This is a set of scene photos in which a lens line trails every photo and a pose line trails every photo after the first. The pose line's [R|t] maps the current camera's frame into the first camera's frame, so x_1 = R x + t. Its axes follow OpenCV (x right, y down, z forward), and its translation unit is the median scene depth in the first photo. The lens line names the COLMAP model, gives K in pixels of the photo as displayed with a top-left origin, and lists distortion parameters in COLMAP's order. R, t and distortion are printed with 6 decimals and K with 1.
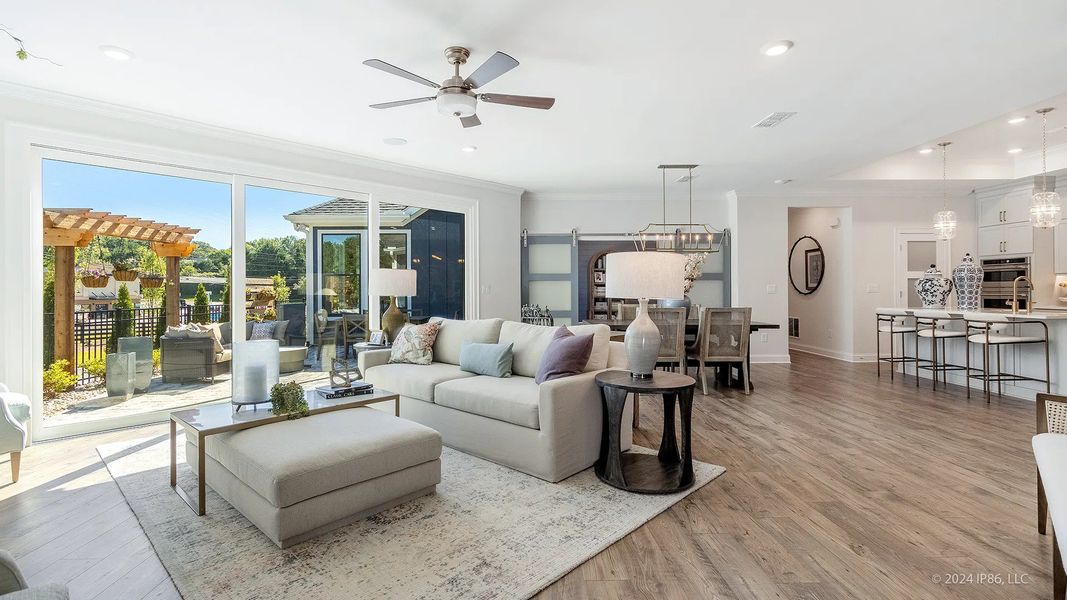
lens RADIAL K [[493.5, 0, 526.2], [0, 493.5, 287.0], [0, 0, 1]] dist [0.000147, -0.000405]
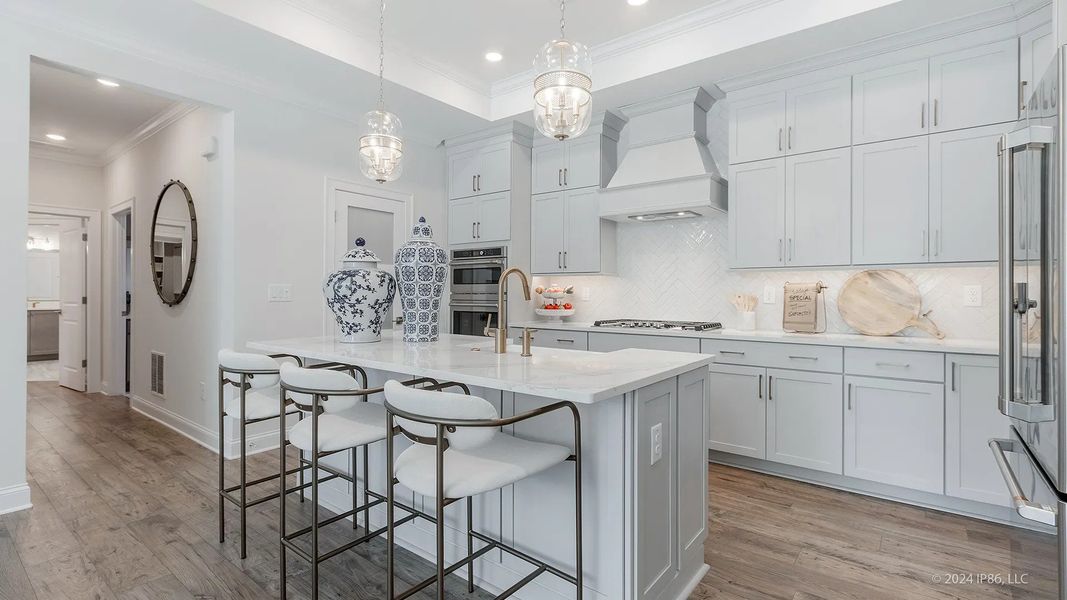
lens RADIAL K [[493.5, 0, 529.9], [0, 493.5, 293.4], [0, 0, 1]] dist [0.000147, -0.000405]
pose [[0.632639, 0.007801, 0.774408, 0.593289], [-0.009269, 0.999954, -0.002501, 0.001413], [-0.774392, -0.005596, 0.632682, 0.621885]]
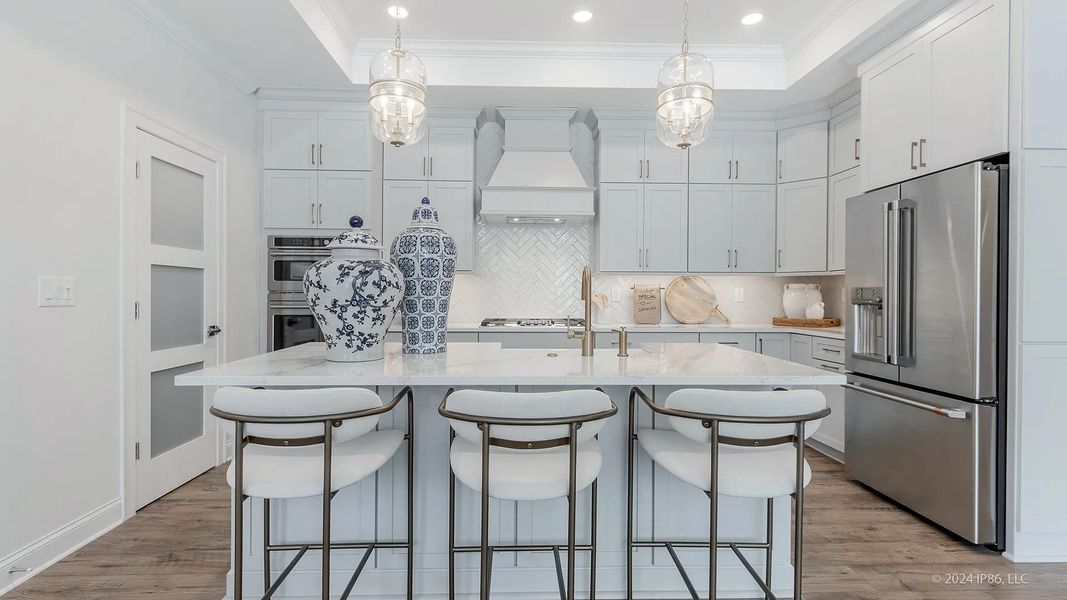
lens RADIAL K [[493.5, 0, 531.8], [0, 493.5, 298.0], [0, 0, 1]] dist [0.000147, -0.000405]
pose [[-0.016625, -0.003158, 0.999857, 0.518569], [-0.007835, 0.999965, 0.003028, 0.003358], [-0.999831, -0.007784, -0.016649, 0.905410]]
